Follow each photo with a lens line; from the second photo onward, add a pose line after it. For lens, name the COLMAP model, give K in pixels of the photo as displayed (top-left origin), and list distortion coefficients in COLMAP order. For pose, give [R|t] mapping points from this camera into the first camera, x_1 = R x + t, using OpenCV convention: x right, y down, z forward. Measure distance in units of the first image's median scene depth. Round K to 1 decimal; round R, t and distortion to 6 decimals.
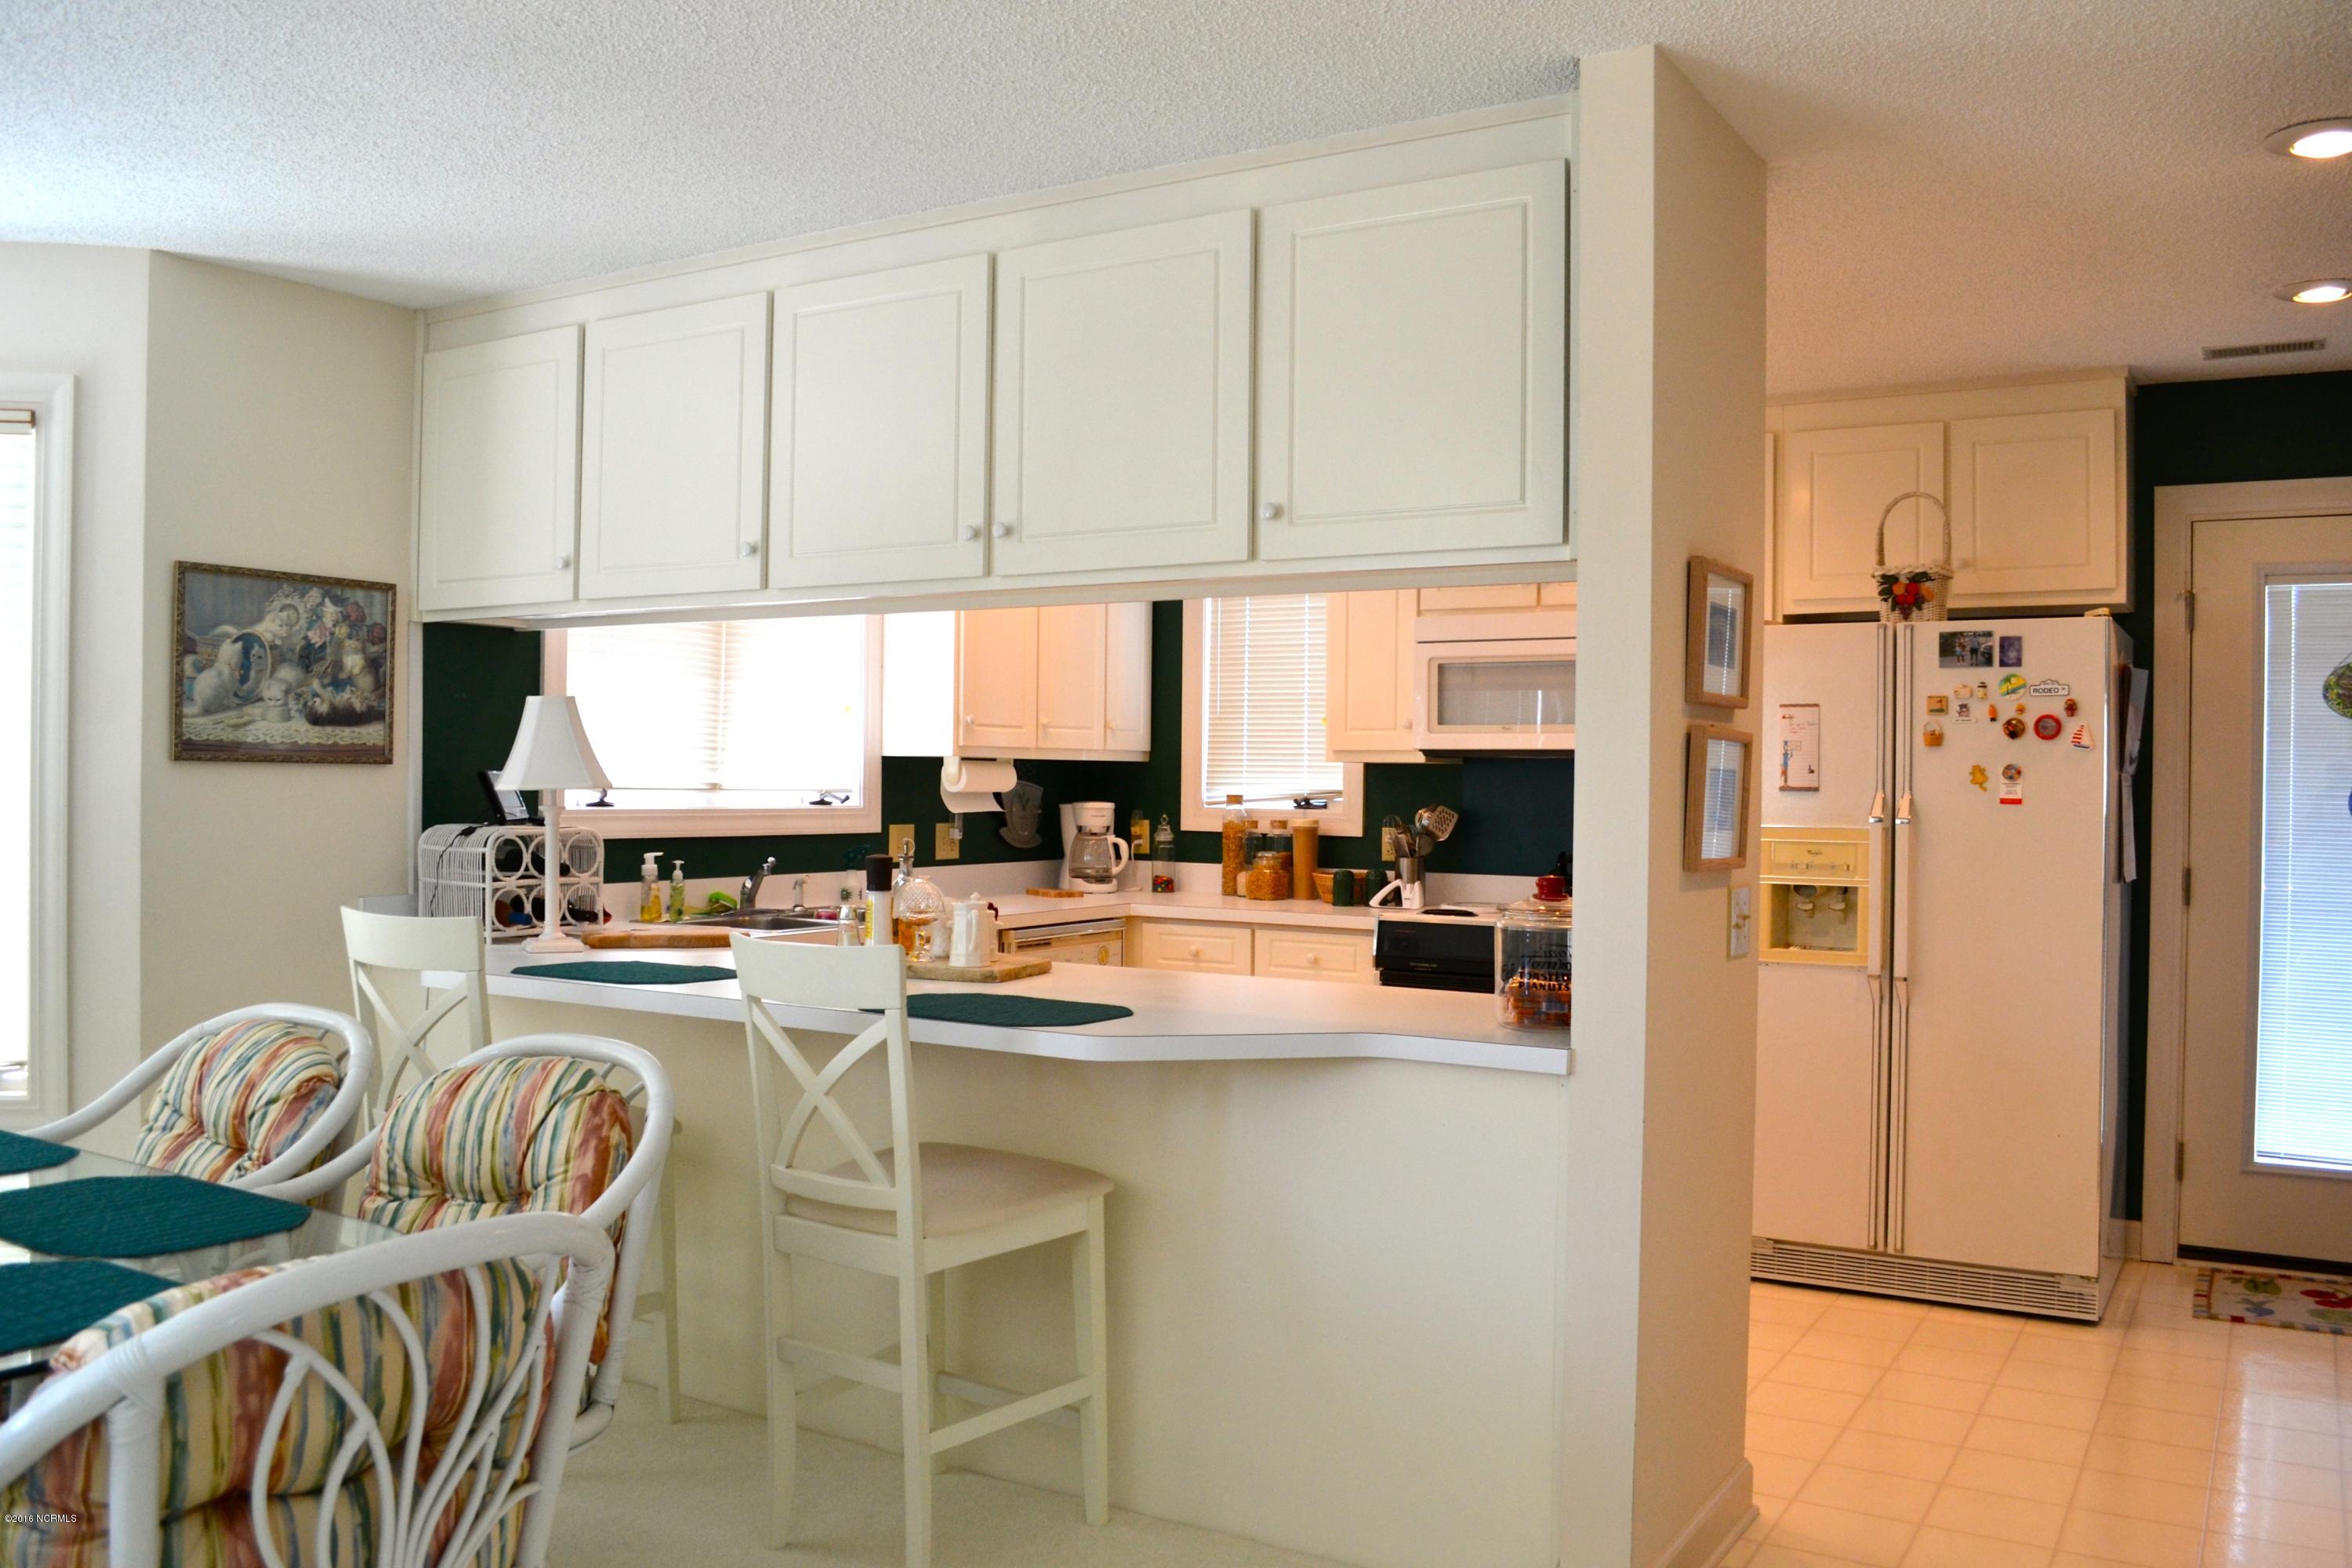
lens RADIAL K [[1899.9, 0, 1194.4], [0, 1899.9, 779.1], [0, 0, 1]] dist [-0.076700, 0.004621]
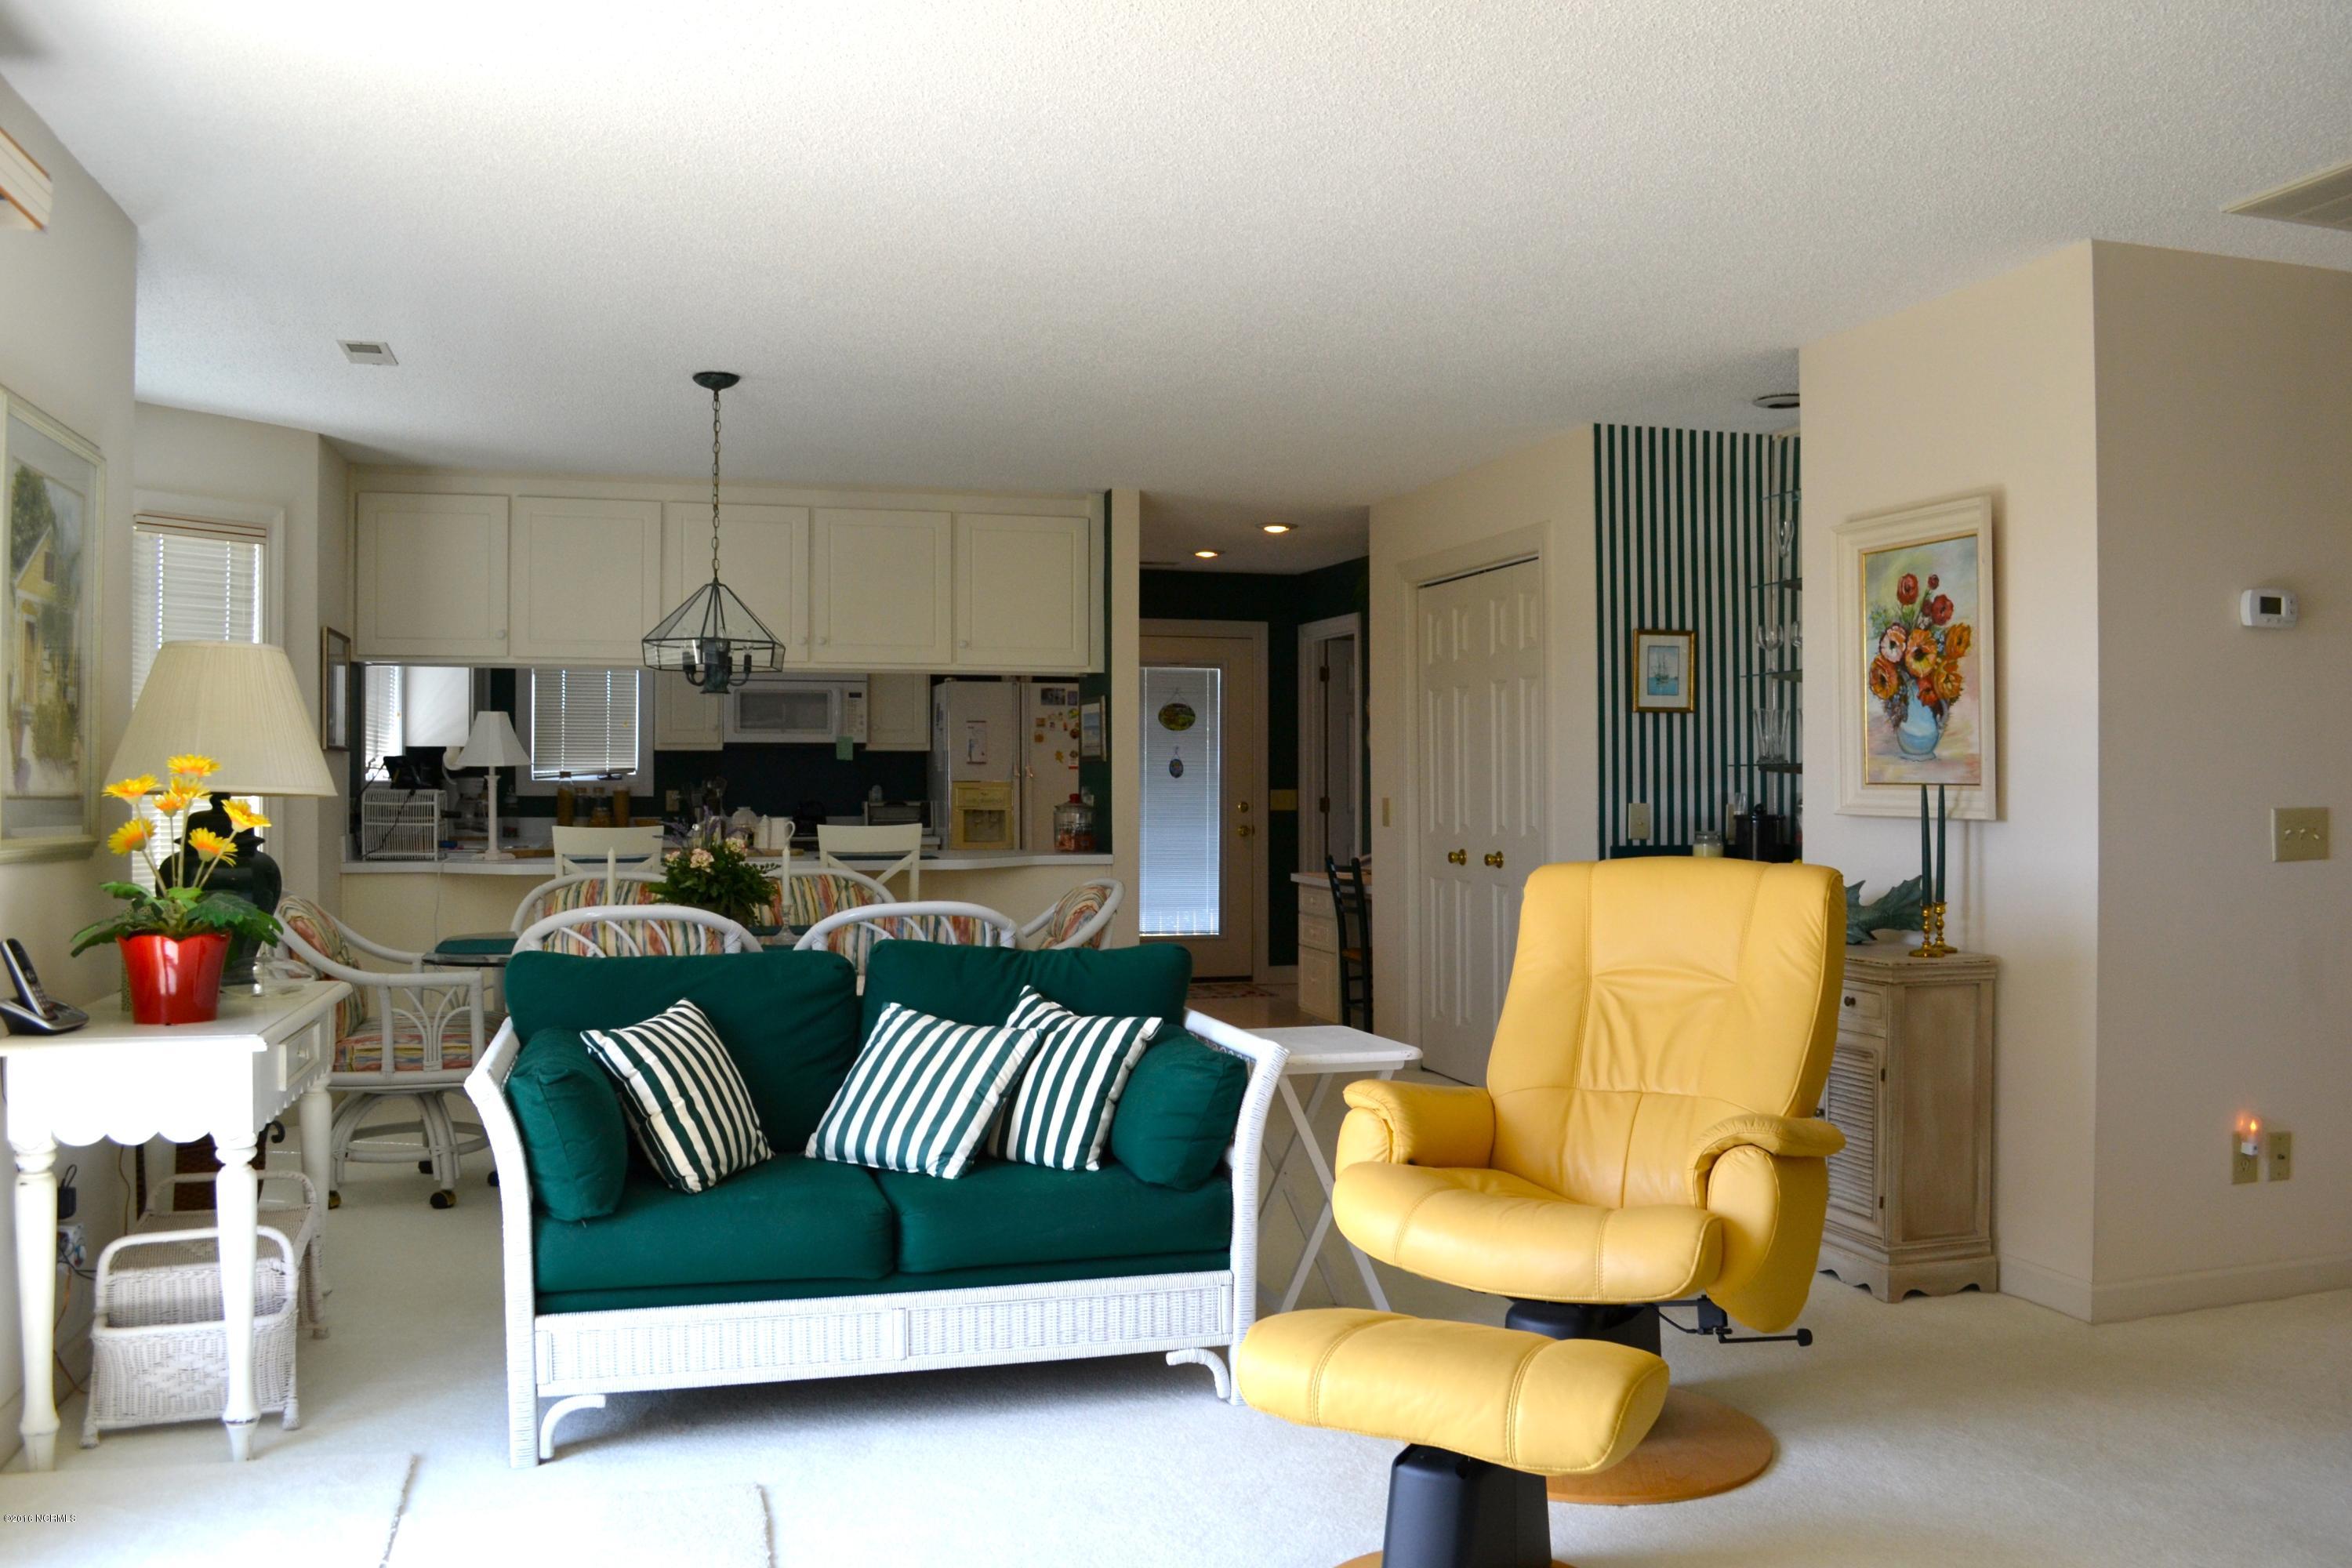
lens RADIAL K [[1899.9, 0, 1194.4], [0, 1899.9, 779.1], [0, 0, 1]] dist [-0.076700, 0.004621]
pose [[0.678228, -0.011135, 0.734768, -1.016274], [0.008031, 0.999938, 0.007741, 0.009034], [-0.734808, 0.000651, 0.678275, -0.558979]]
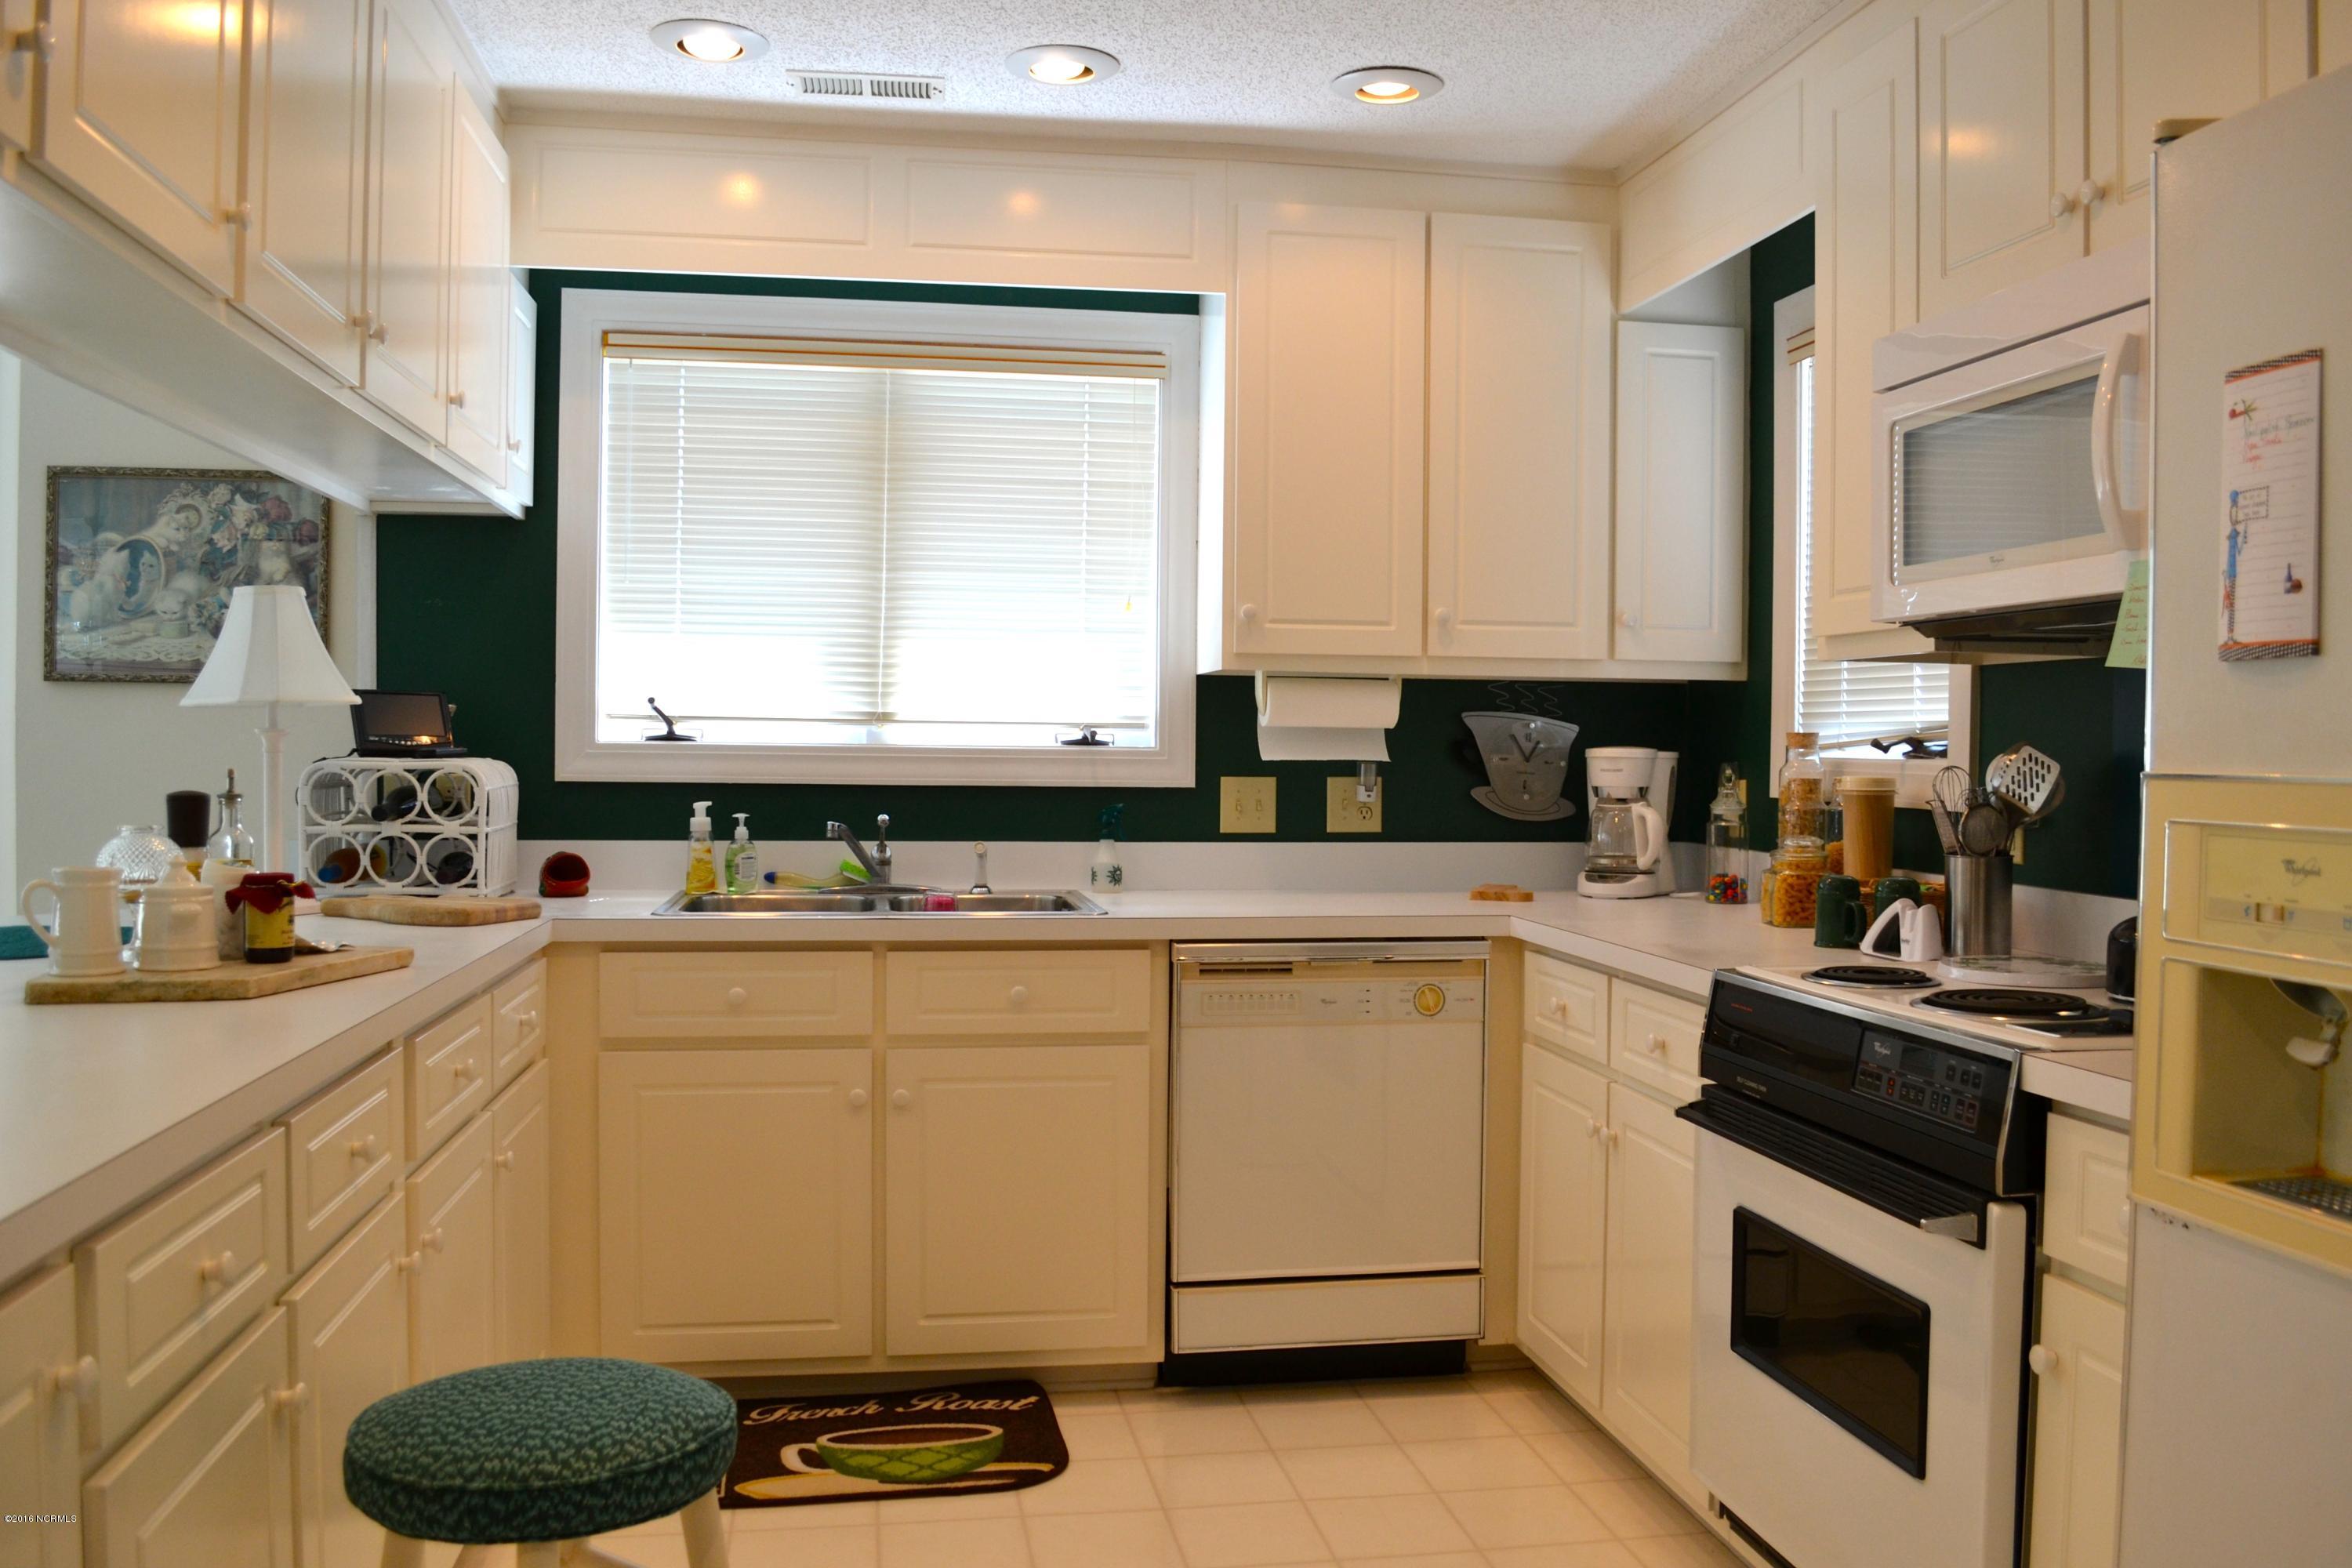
lens RADIAL K [[1899.9, 0, 1194.4], [0, 1899.9, 779.1], [0, 0, 1]] dist [-0.076700, 0.004621]
pose [[0.651123, 0.009185, -0.758917, 0.429636], [-0.003479, 0.999952, 0.009117, 0.023285], [0.758964, -0.003296, 0.651124, 0.684695]]
